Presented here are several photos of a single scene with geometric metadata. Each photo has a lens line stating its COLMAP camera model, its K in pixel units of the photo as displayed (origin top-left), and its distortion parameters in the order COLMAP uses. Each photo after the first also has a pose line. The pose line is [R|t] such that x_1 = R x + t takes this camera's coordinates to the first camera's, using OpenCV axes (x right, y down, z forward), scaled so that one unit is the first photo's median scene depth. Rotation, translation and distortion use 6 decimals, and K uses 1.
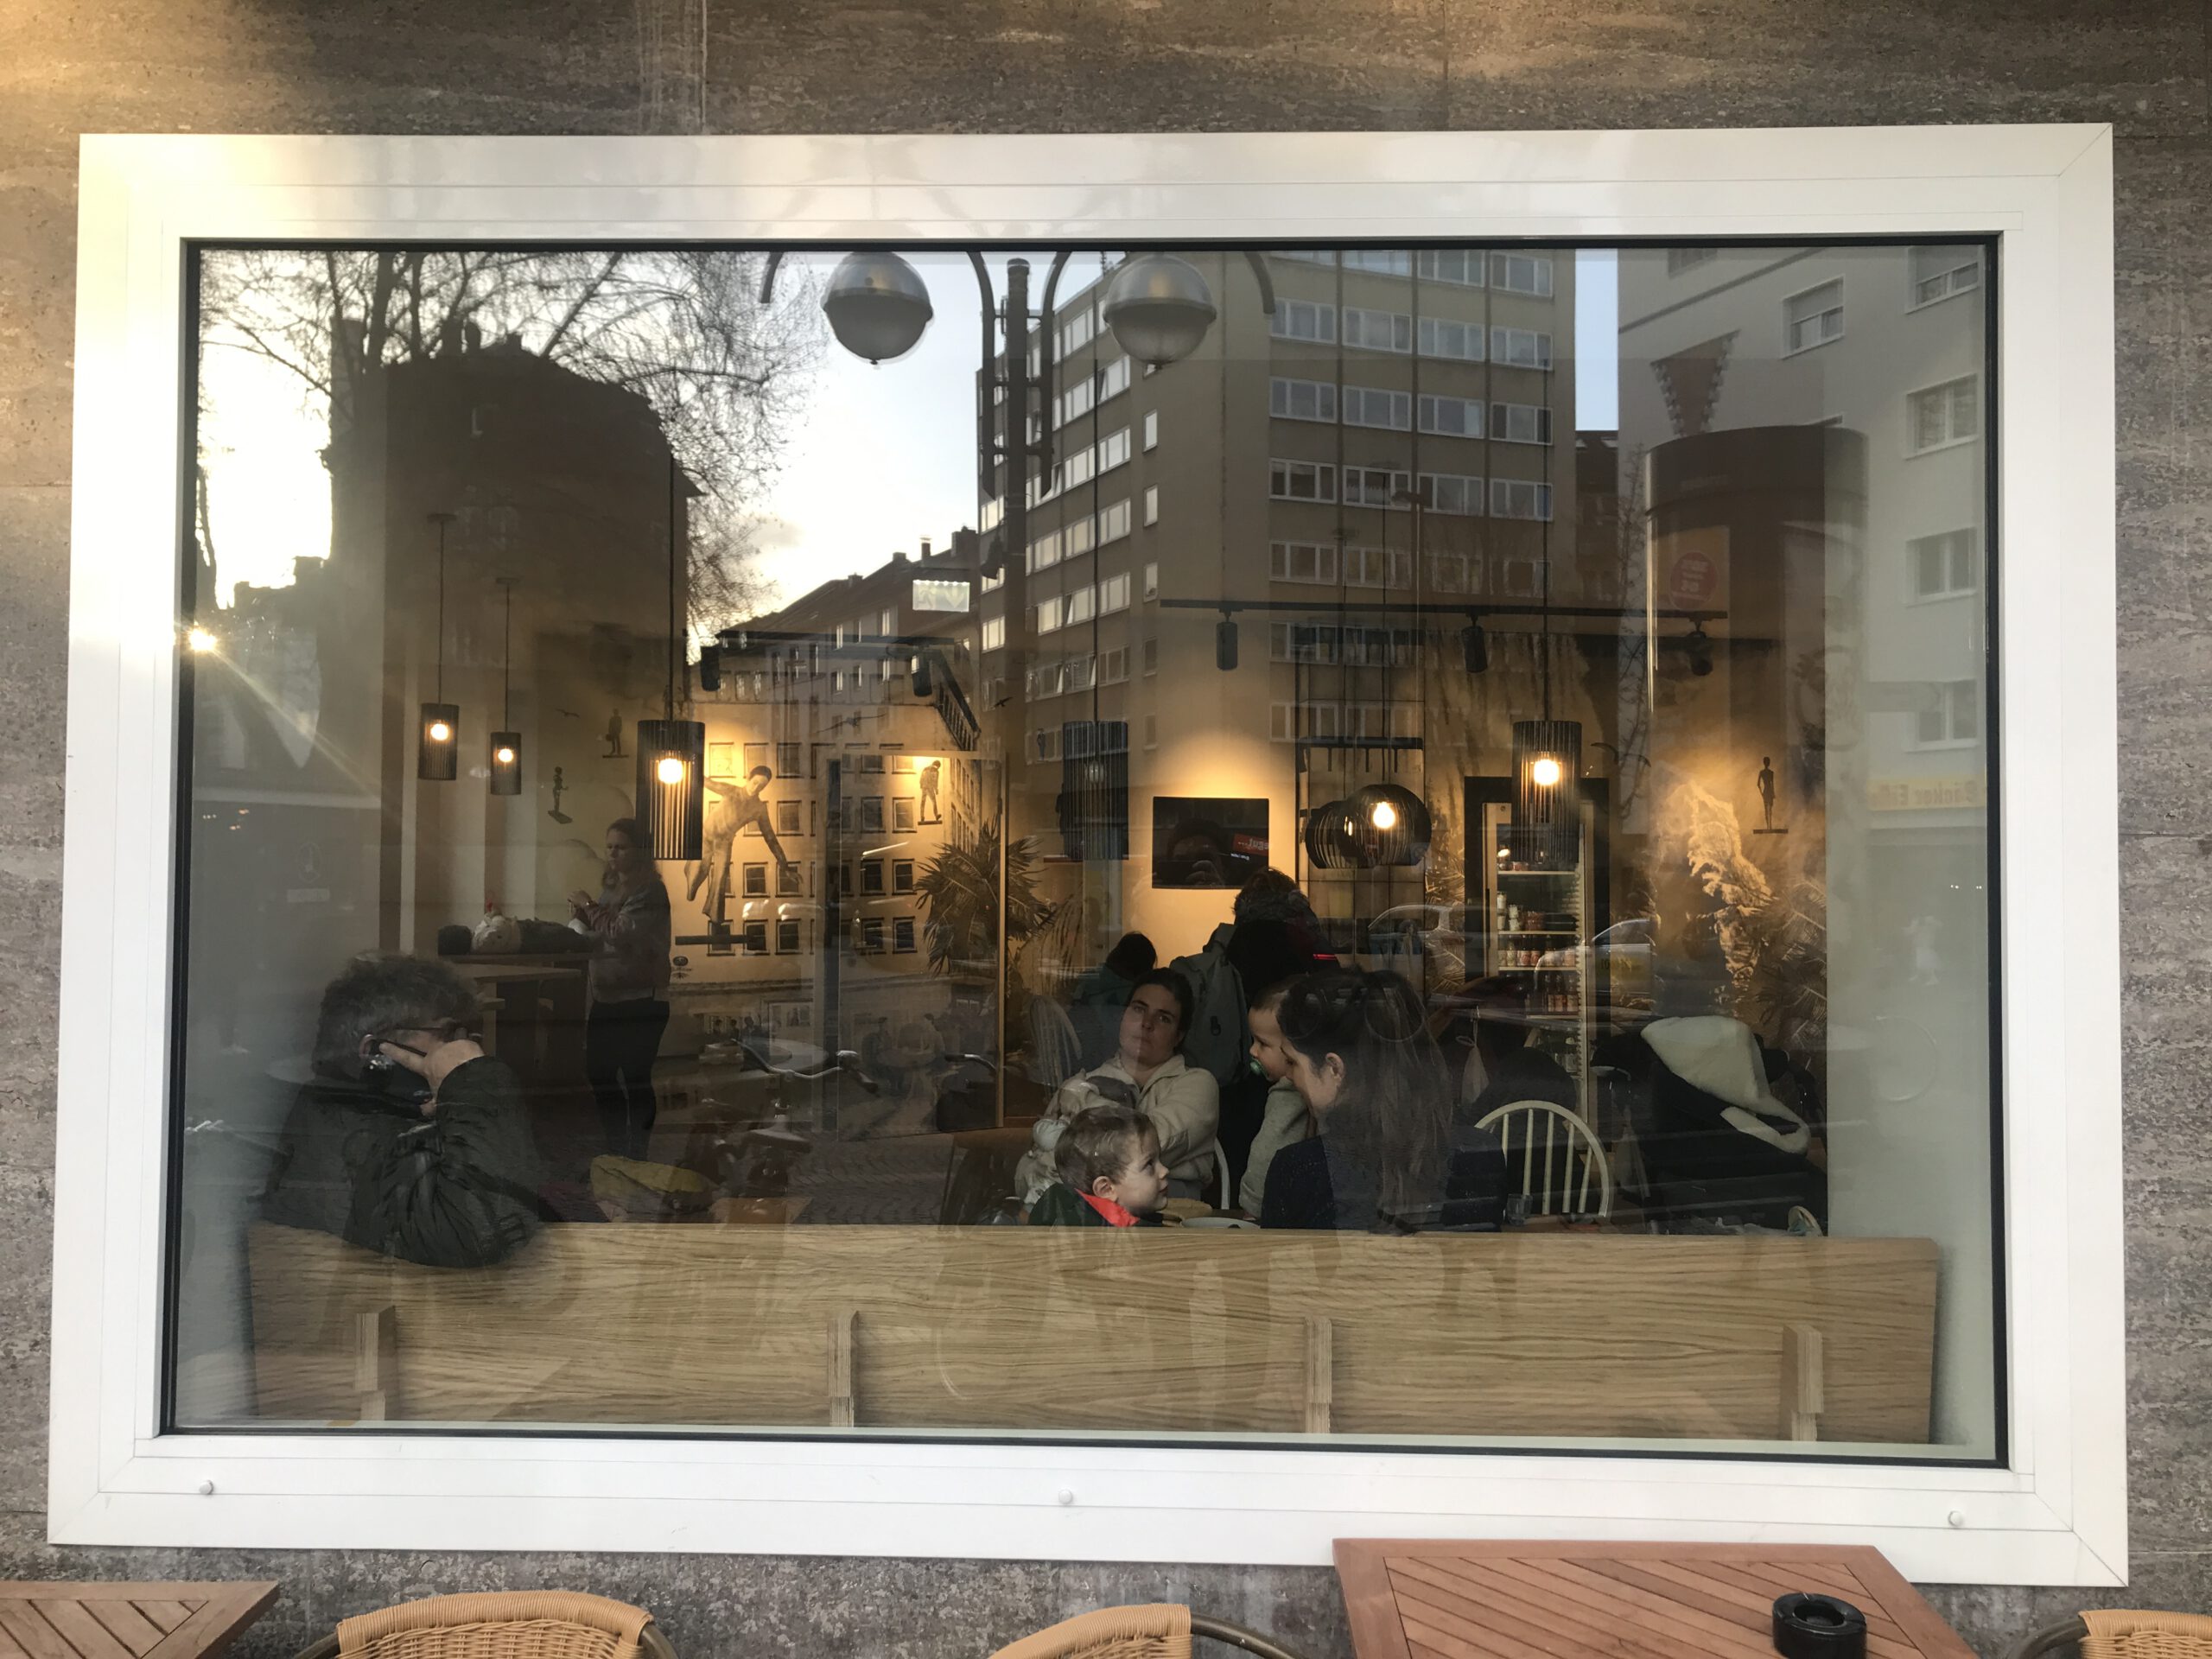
lens RADIAL K [[1826.4, 0, 1110.6], [0, 1826.4, 848.9], [0, 0, 1]] dist [0.075884, -0.062549]
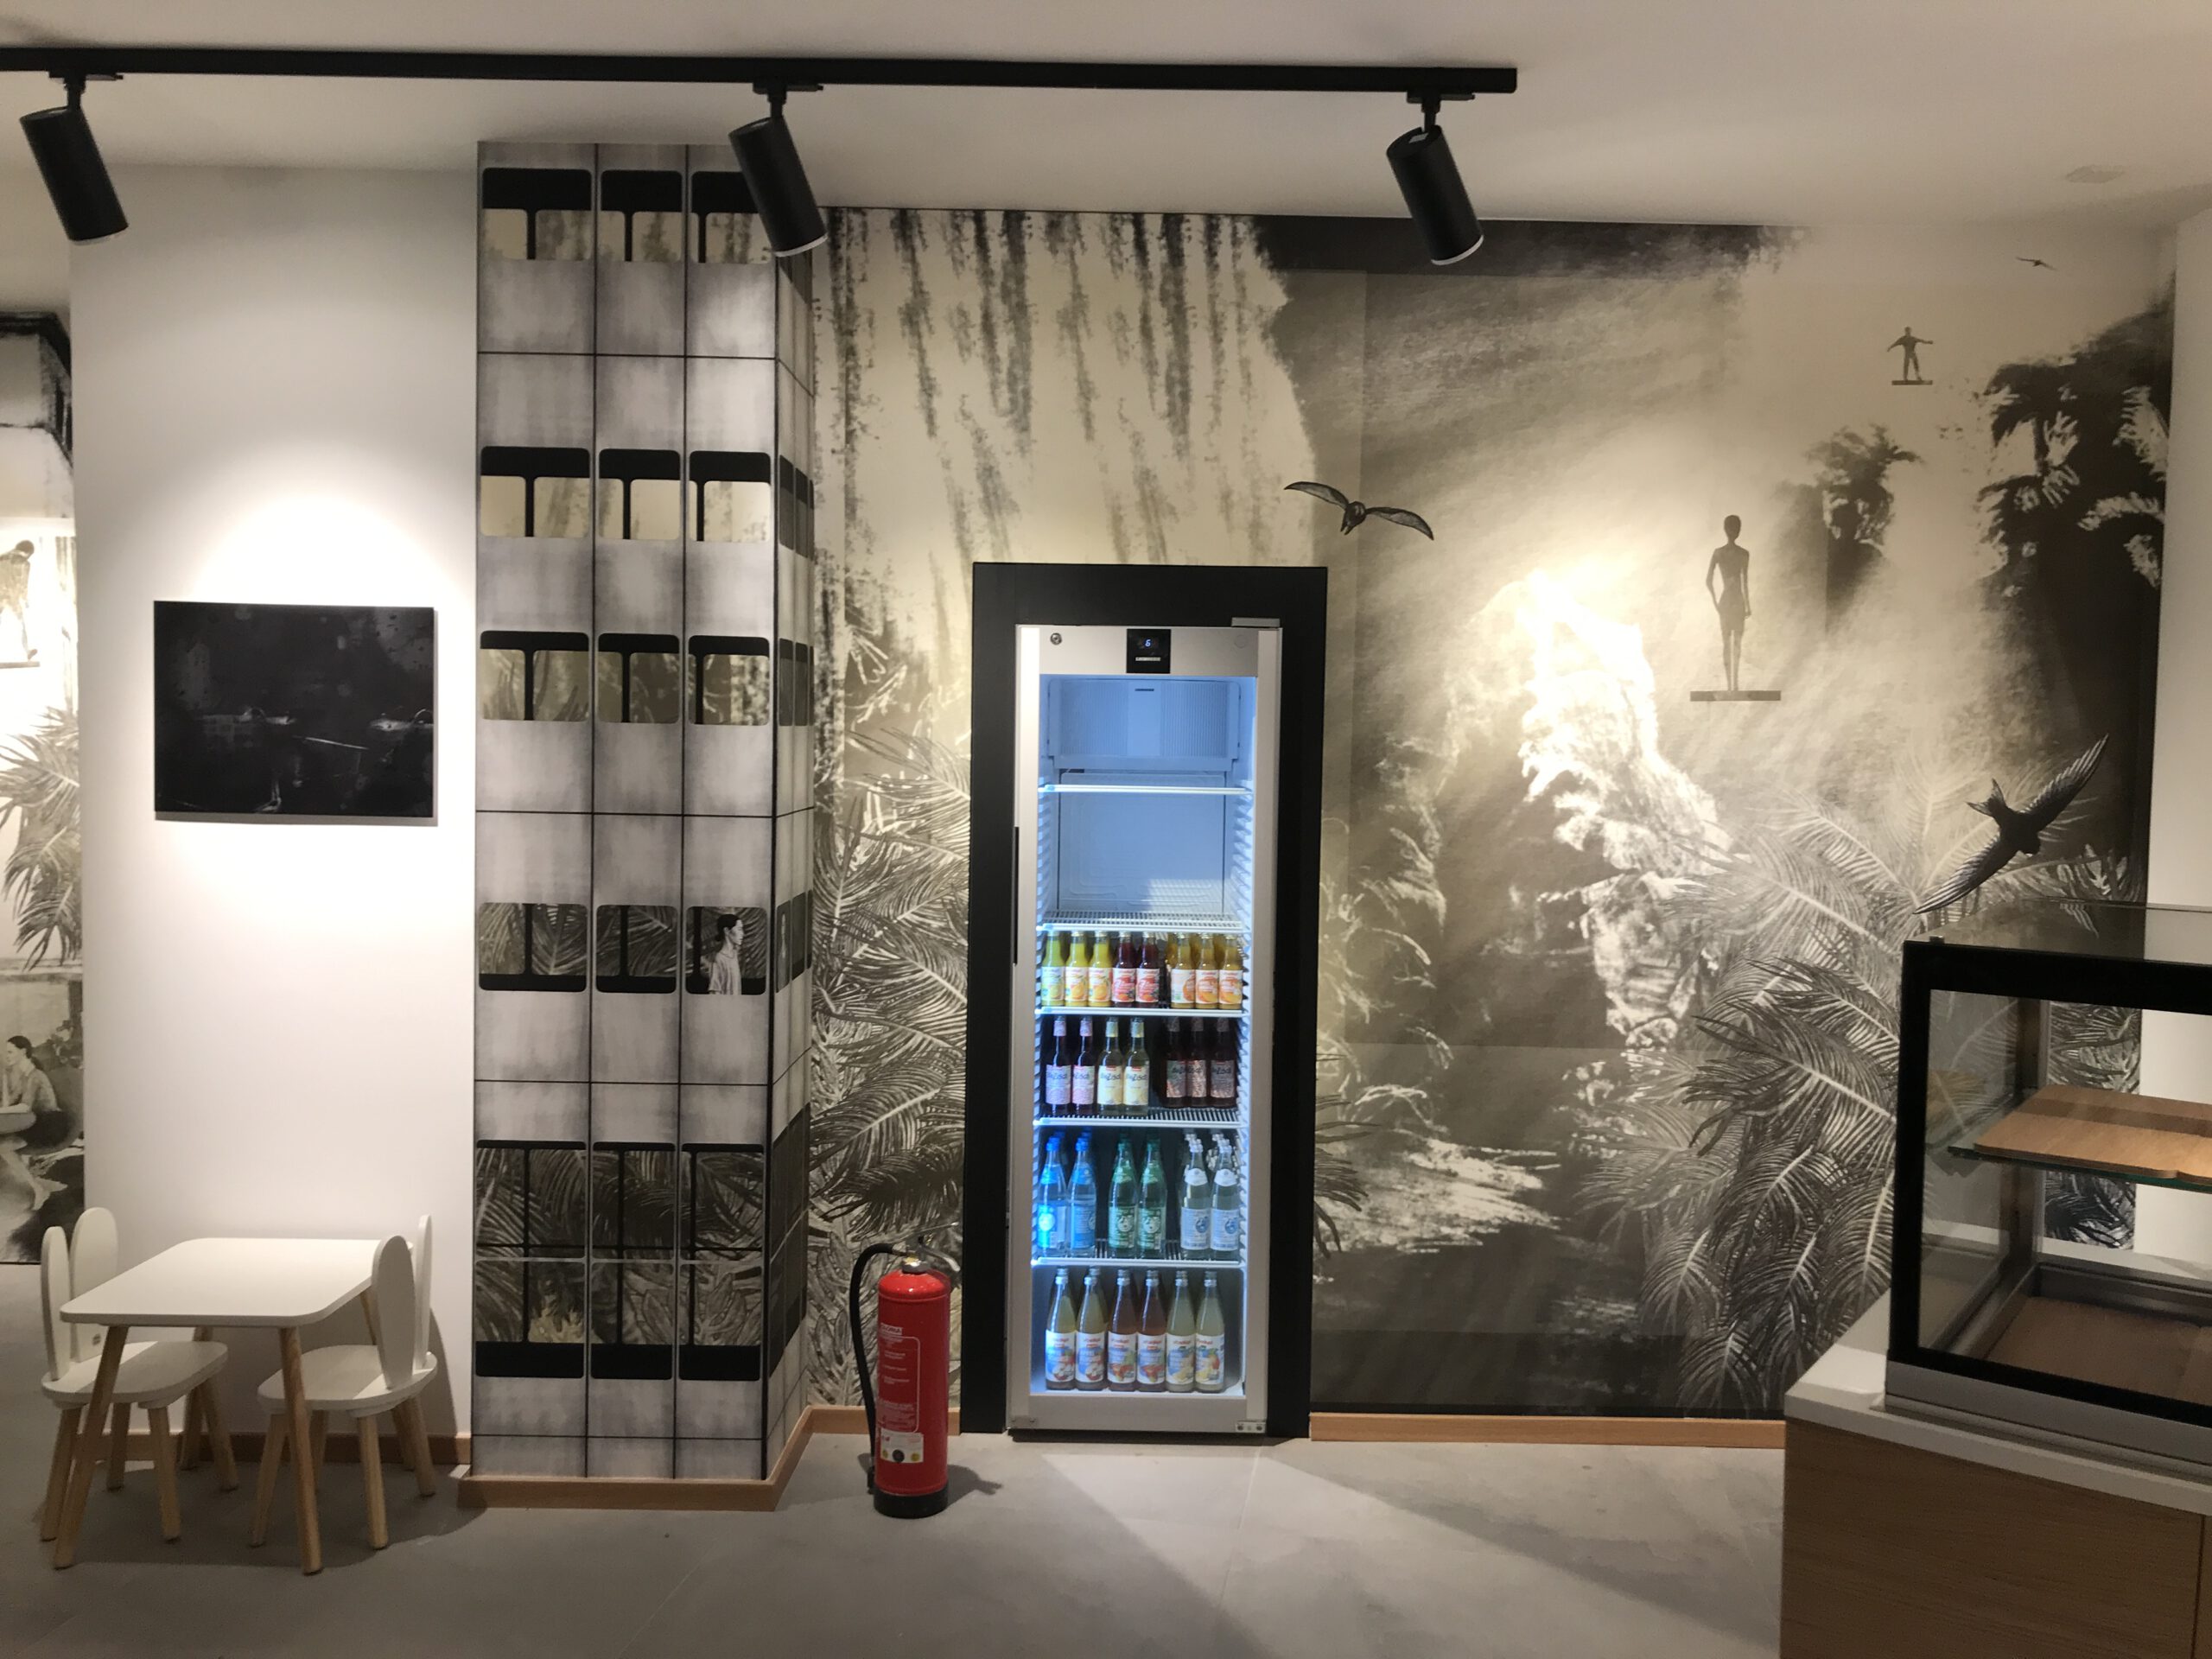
lens RADIAL K [[1826.4, 0, 1114.4], [0, 1826.4, 833.0], [0, 0, 1]] dist [0.075884, -0.062549]
pose [[0.988615, 0.019371, -0.149217, 0.264261], [-0.008823, 0.997435, 0.071034, -0.006527], [0.150210, -0.068908, 0.986250, 0.529861]]
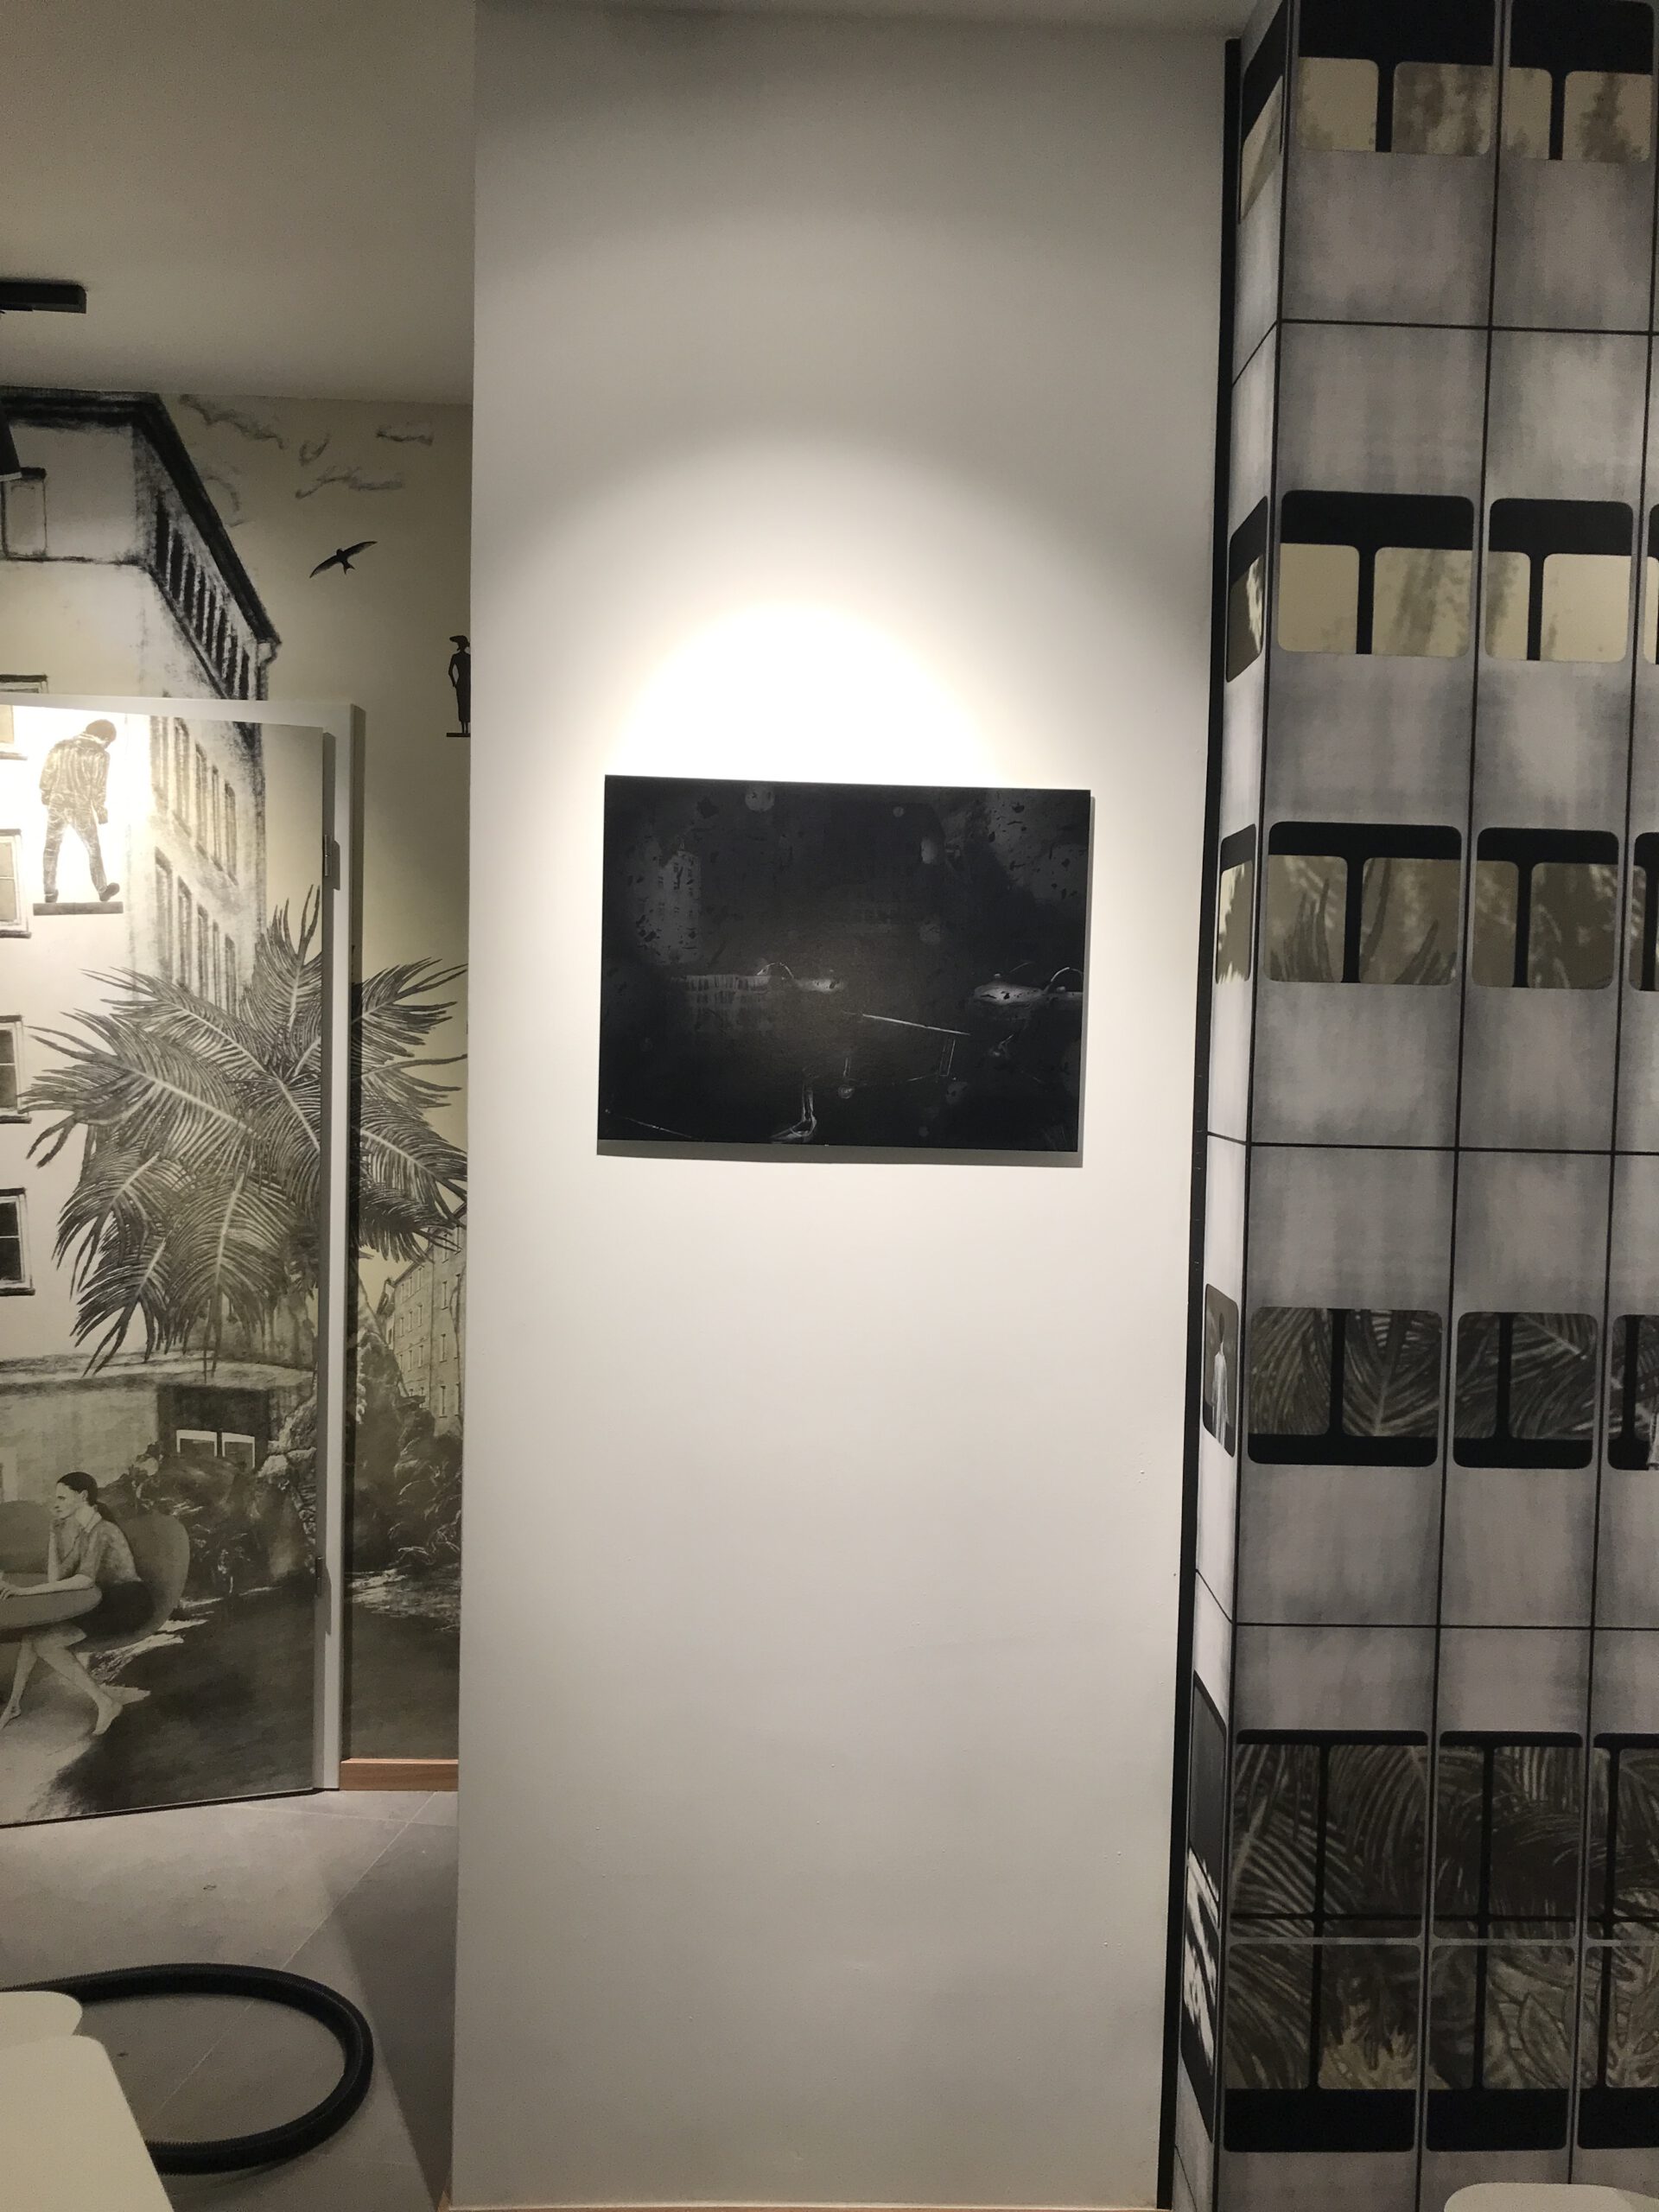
lens RADIAL K [[1826.4, 0, 897.2], [0, 1826.4, 1129.4], [0, 0, 1]] dist [0.075884, -0.062549]
pose [[0.997569, 0.021880, -0.066155, 0.068232], [-0.017643, 0.997796, 0.063963, 0.001773], [0.067408, -0.062641, 0.995757, 0.659225]]
